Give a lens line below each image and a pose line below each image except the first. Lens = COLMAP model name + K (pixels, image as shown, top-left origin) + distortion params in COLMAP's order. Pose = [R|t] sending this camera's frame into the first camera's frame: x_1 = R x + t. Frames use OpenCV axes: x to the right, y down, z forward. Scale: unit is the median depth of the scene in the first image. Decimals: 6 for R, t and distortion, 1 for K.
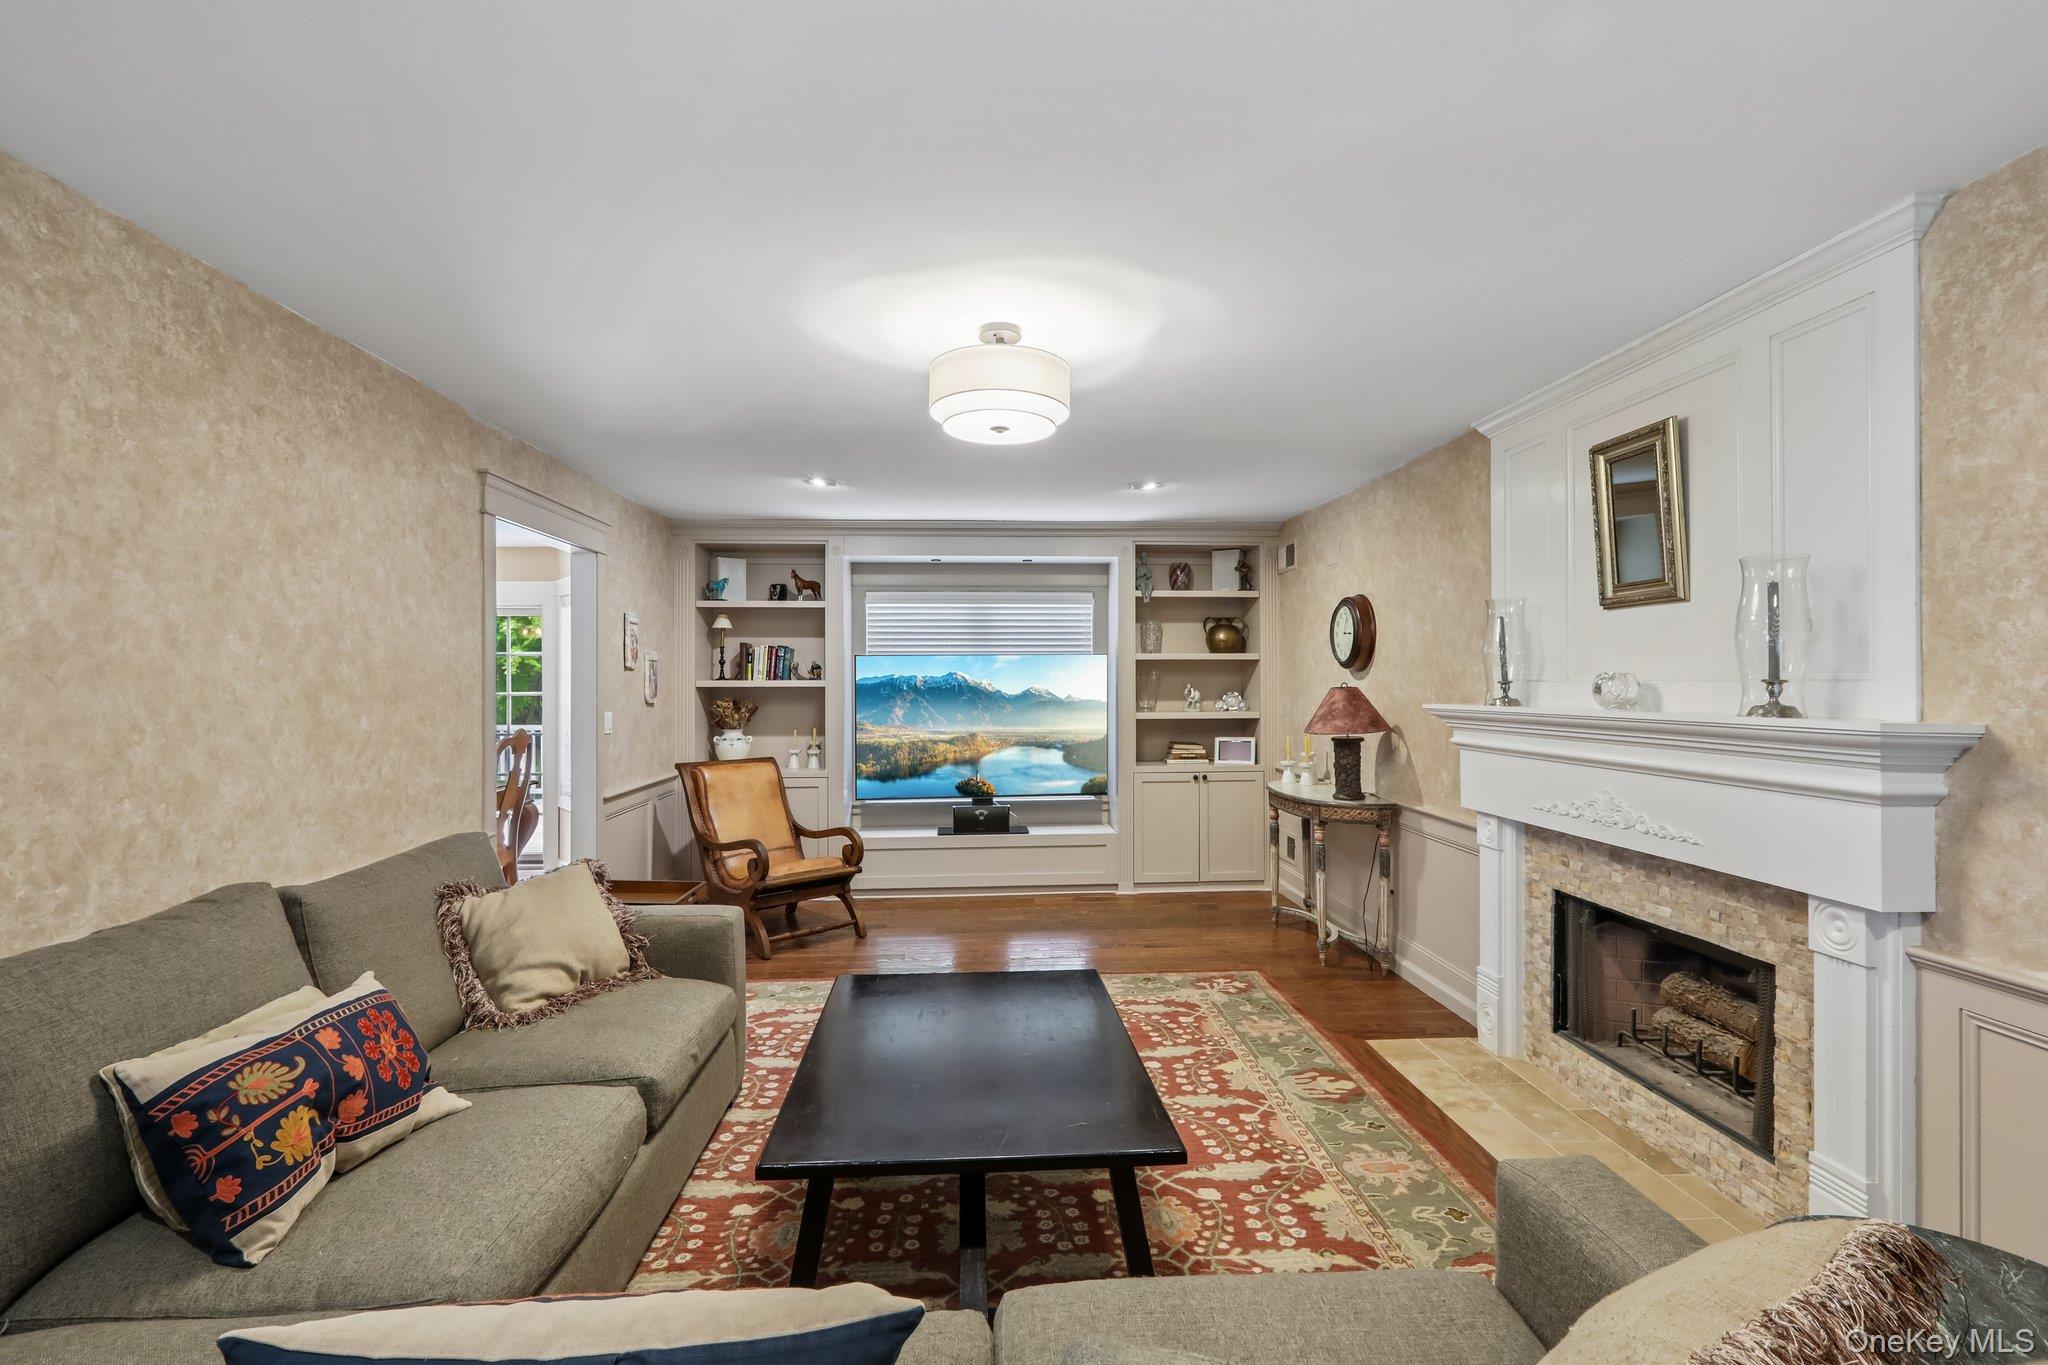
lens RADIAL K [[914.7, 0, 1027.1], [0, 914.7, 675.9], [0, 0, 1]] dist [0.000237, 0.000414]
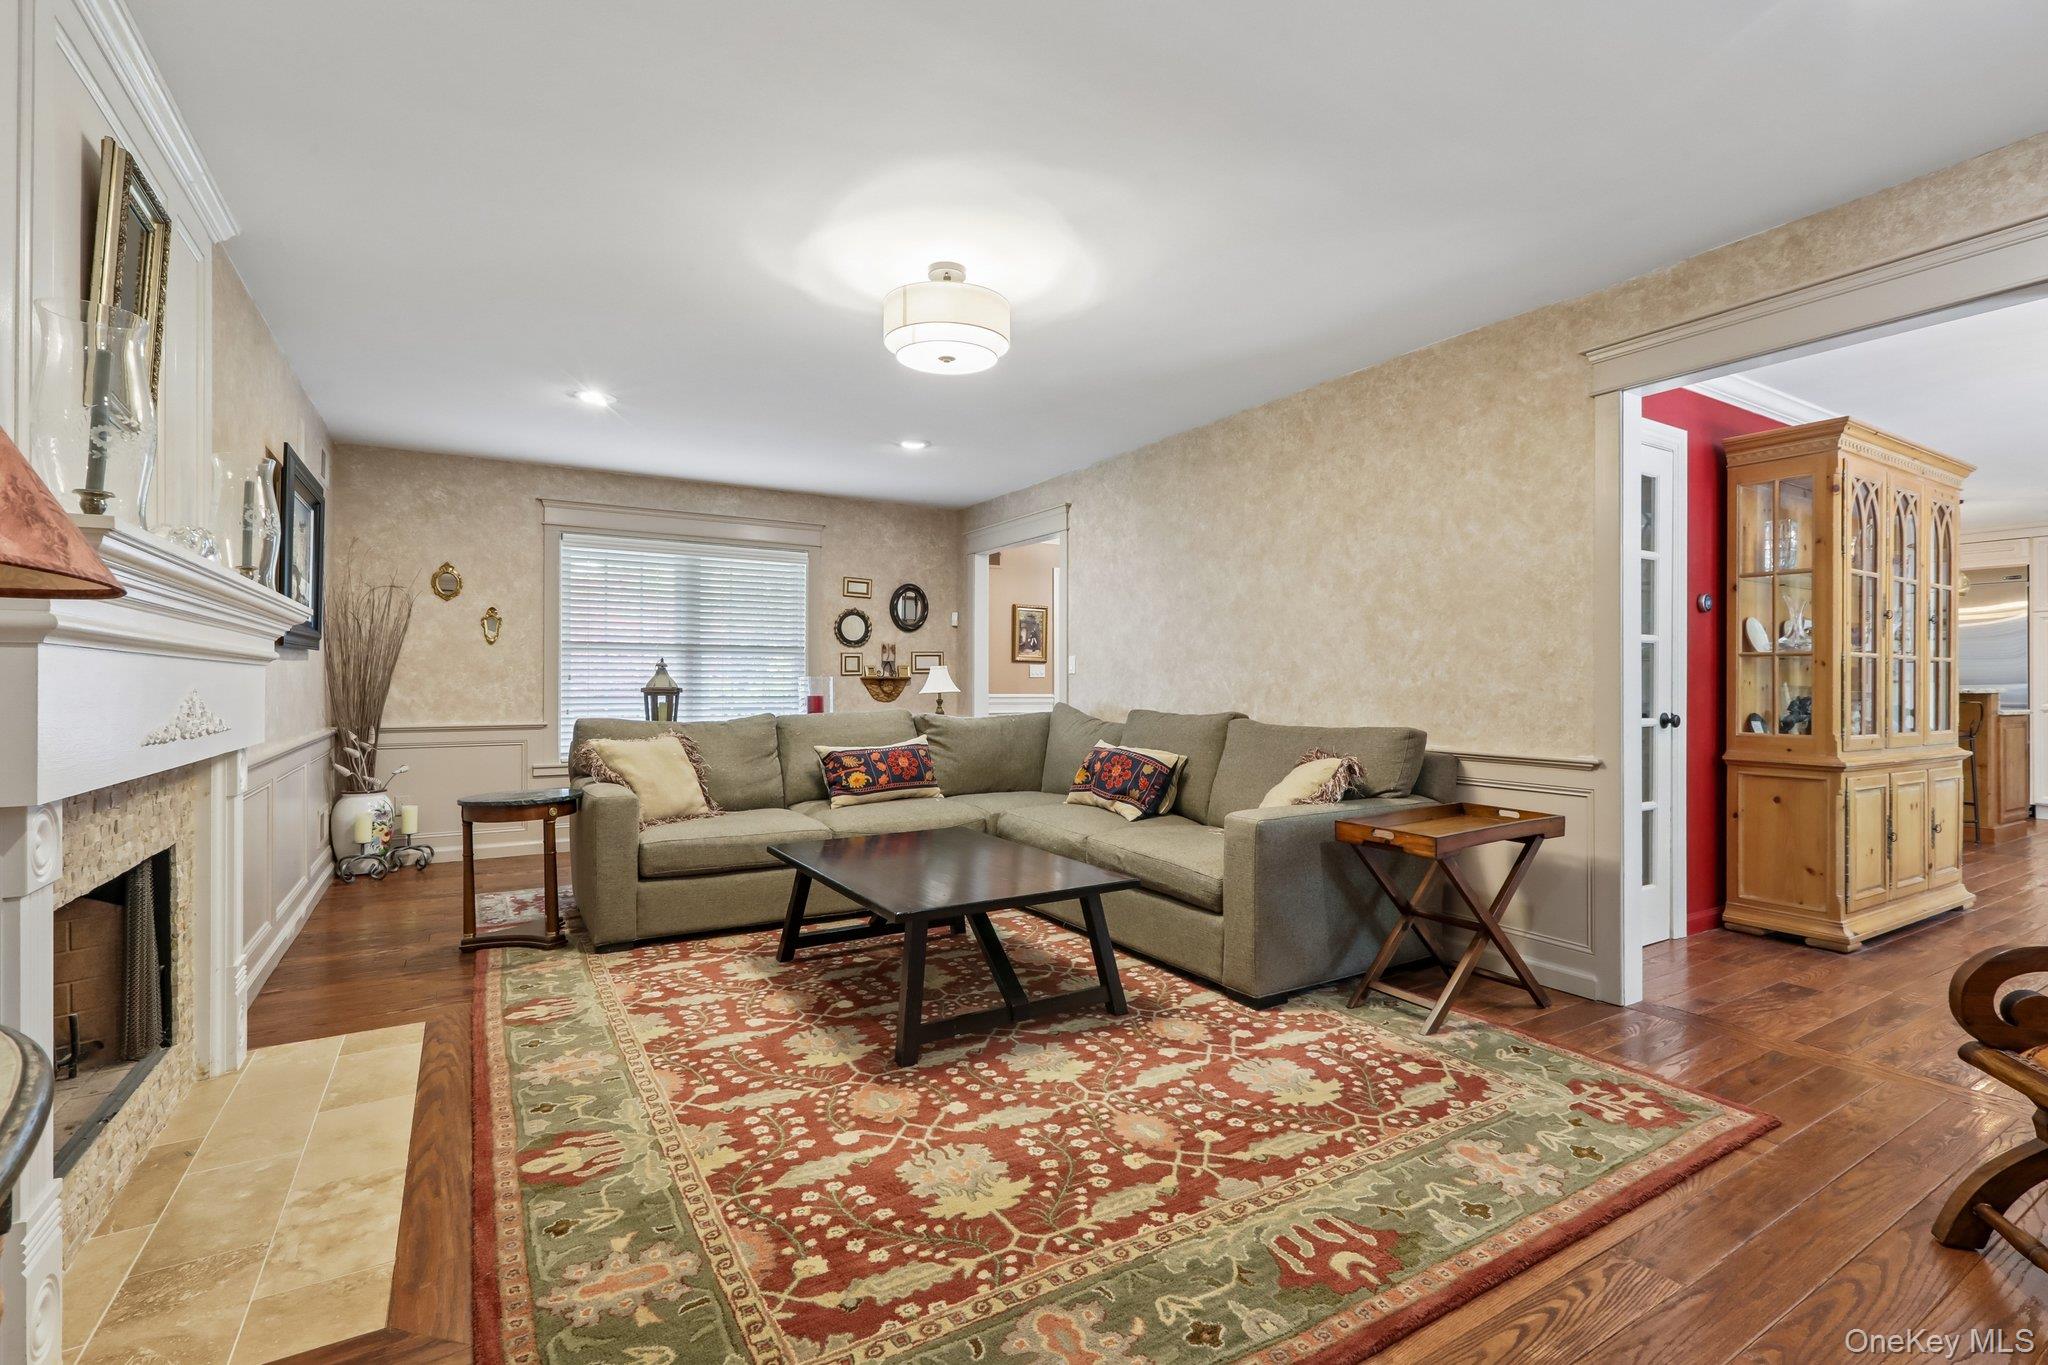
lens RADIAL K [[914.7, 0, 1027.1], [0, 914.7, 675.9], [0, 0, 1]] dist [0.000237, 0.000414]
pose [[-0.883656, -0.001610, -0.468133, 0.383319], [0.005866, 0.999877, -0.014512, 0.127193], [0.468099, -0.015569, -0.883539, 1.915207]]
